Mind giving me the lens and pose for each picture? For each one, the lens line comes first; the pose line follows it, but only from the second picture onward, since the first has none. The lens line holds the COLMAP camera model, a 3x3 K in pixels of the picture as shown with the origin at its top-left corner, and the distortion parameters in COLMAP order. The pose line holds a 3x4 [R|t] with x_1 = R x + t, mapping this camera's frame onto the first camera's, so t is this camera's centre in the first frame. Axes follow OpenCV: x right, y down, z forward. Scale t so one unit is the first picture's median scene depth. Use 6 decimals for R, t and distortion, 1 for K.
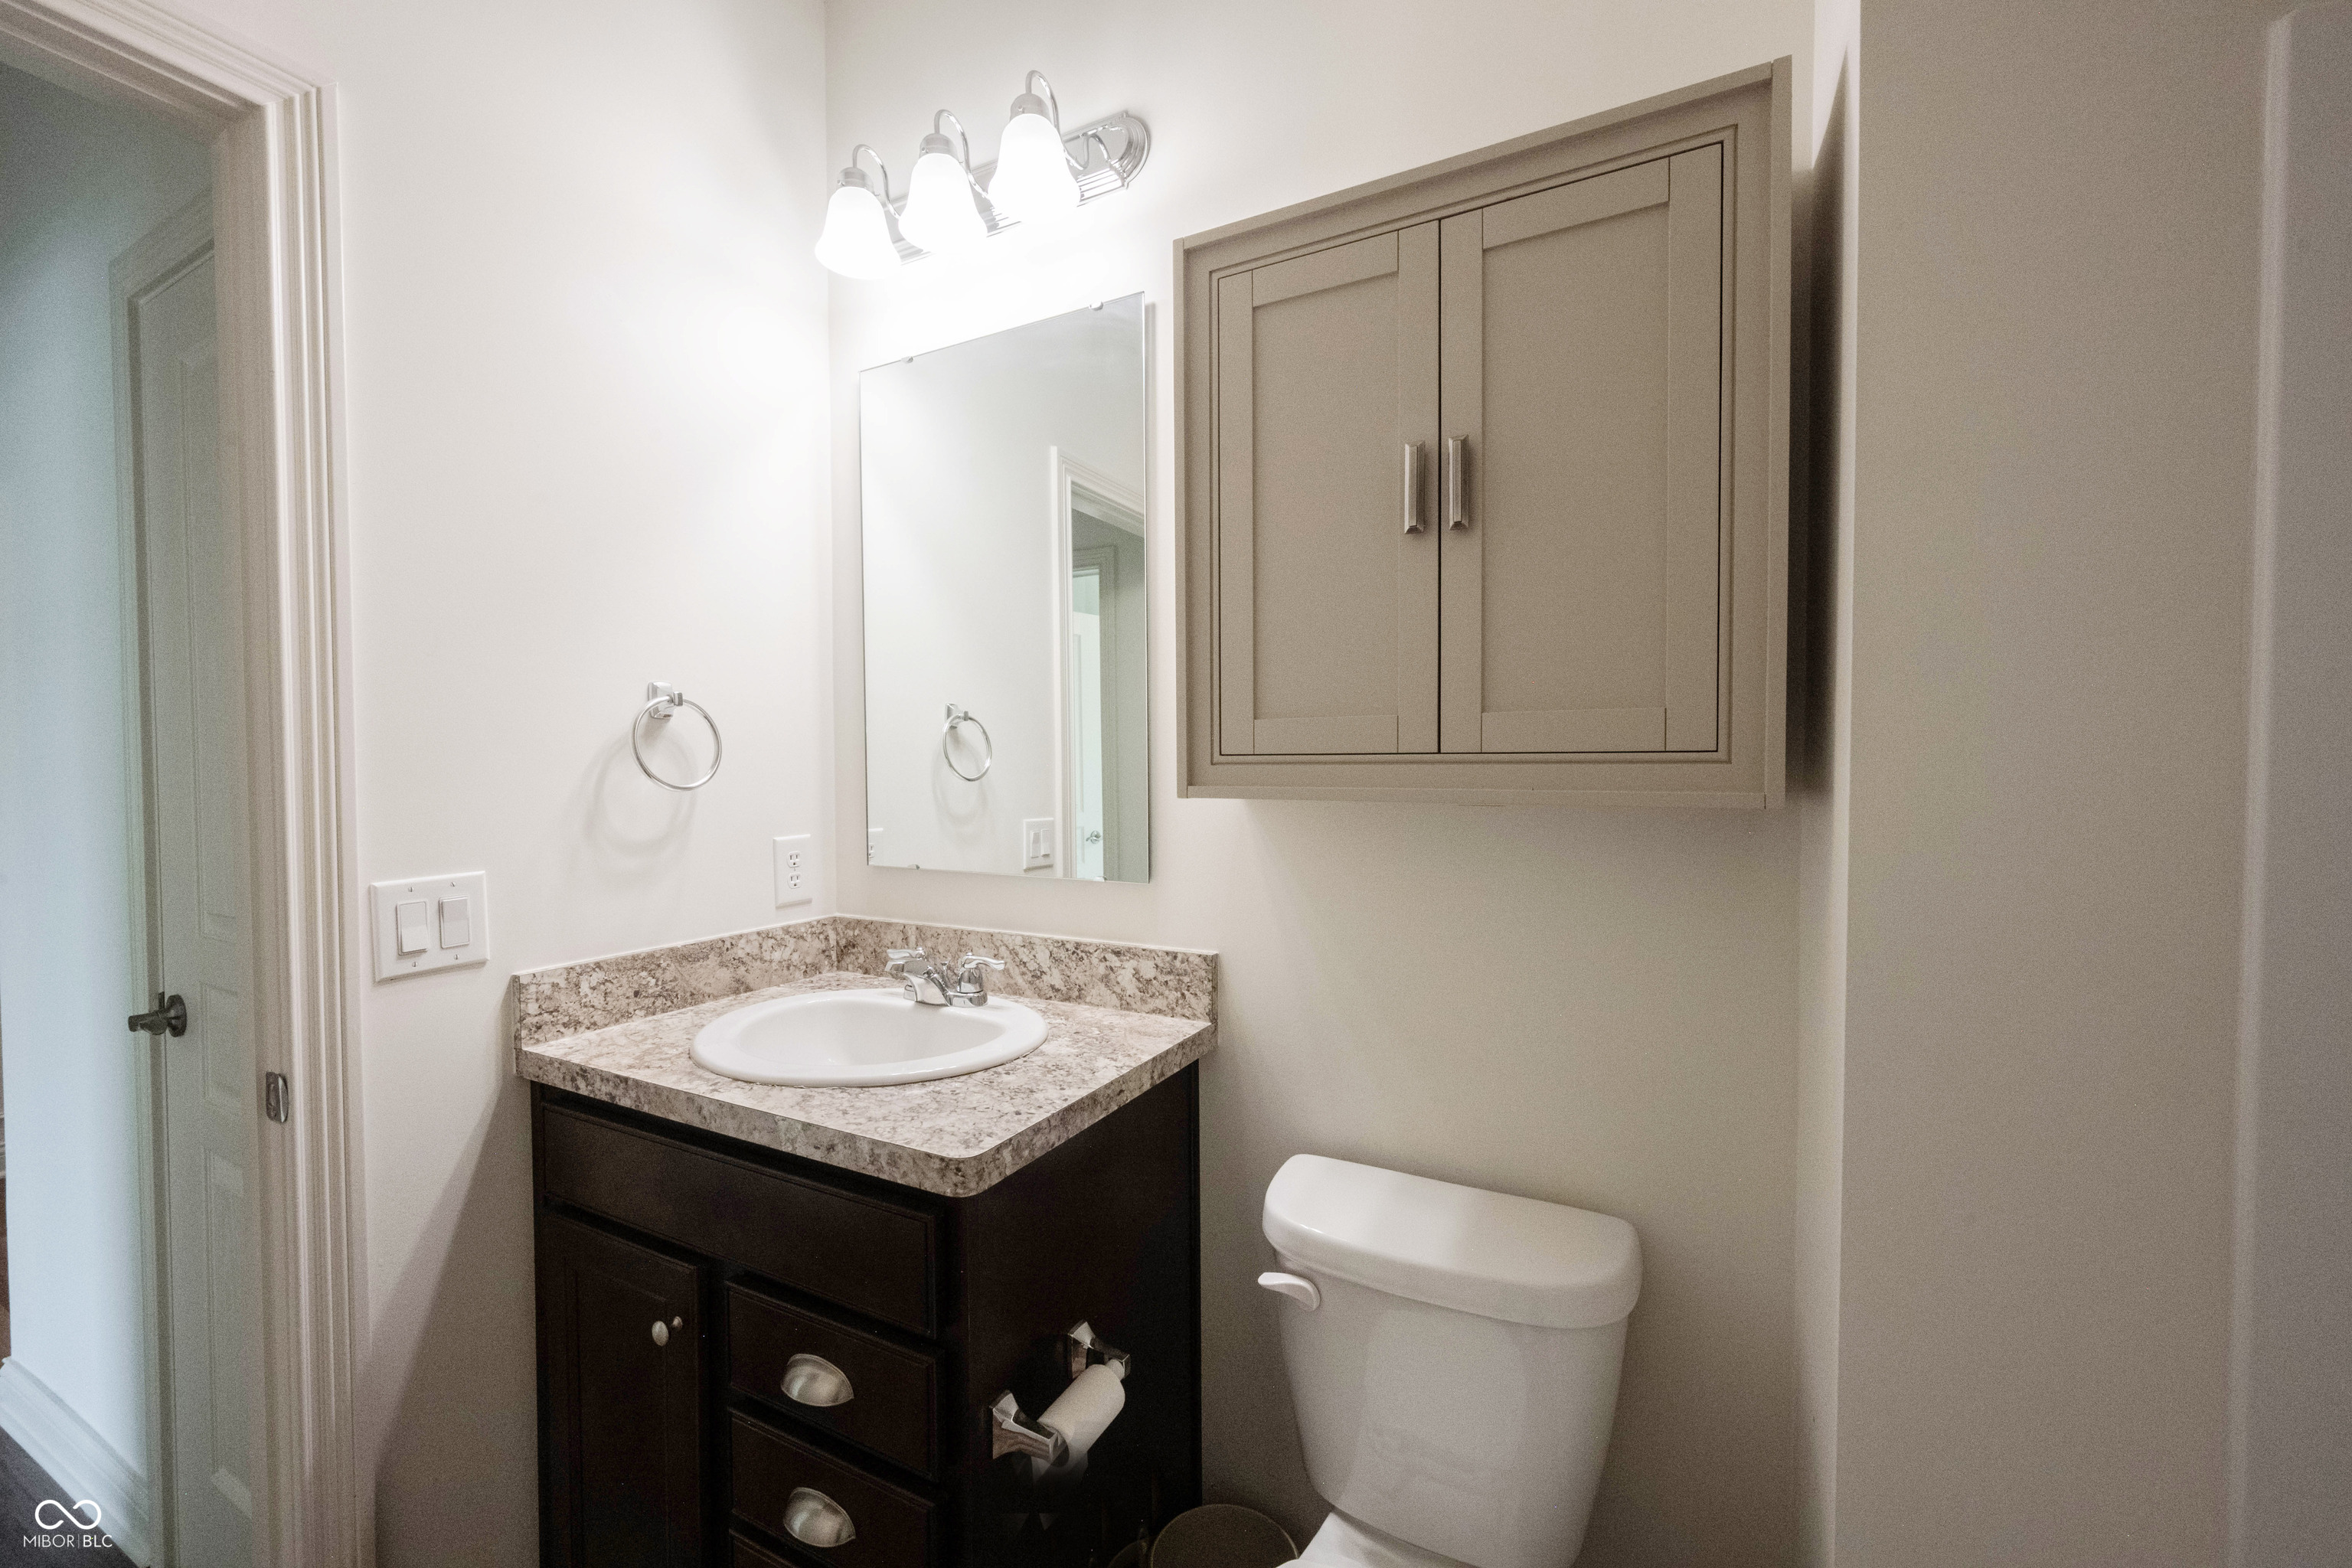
lens RADIAL K [[924.0, 0, 1176.0], [0, 924.0, 784.0], [0, 0, 1]] dist [-0.000077, 0.000107]
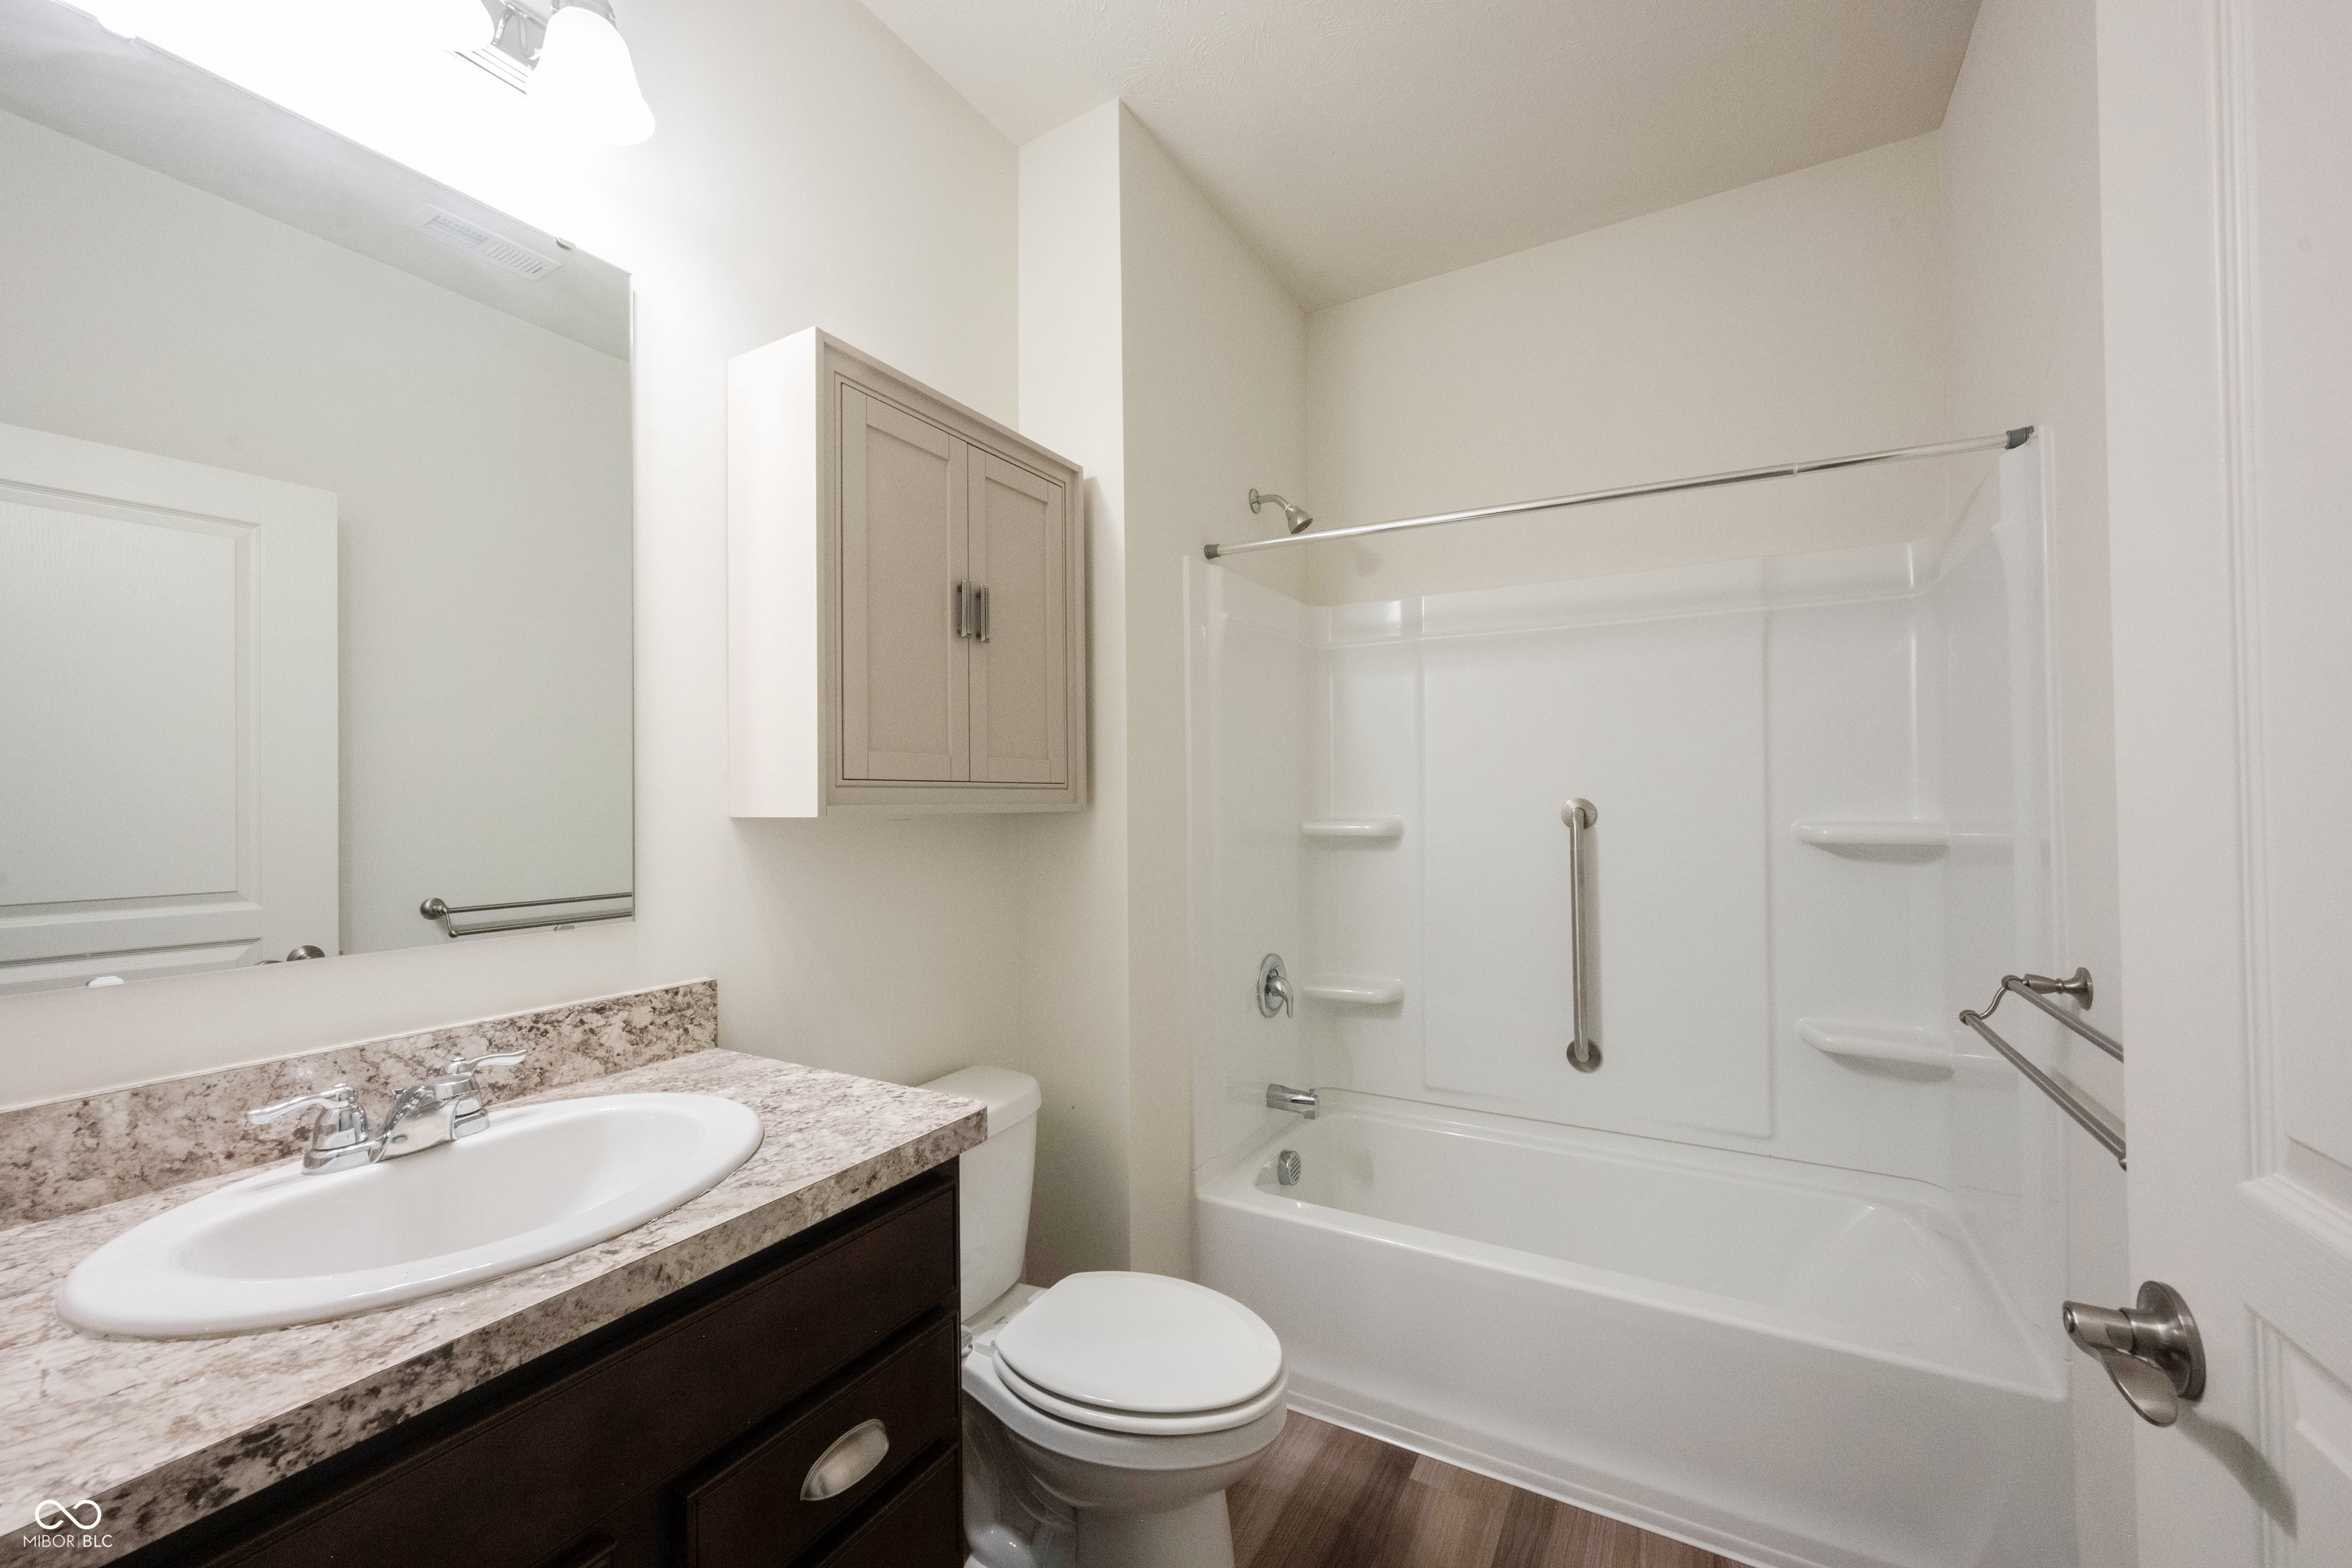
lens RADIAL K [[927.1, 0, 1168.6], [0, 927.1, 788.7], [0, 0, 1]] dist [-0.000625, 0.000050]
pose [[0.042985, 0.017484, 0.998923, -1.100582], [0.034508, 0.999224, -0.018974, 0.016583], [-0.998480, 0.035286, 0.042348, 0.531848]]
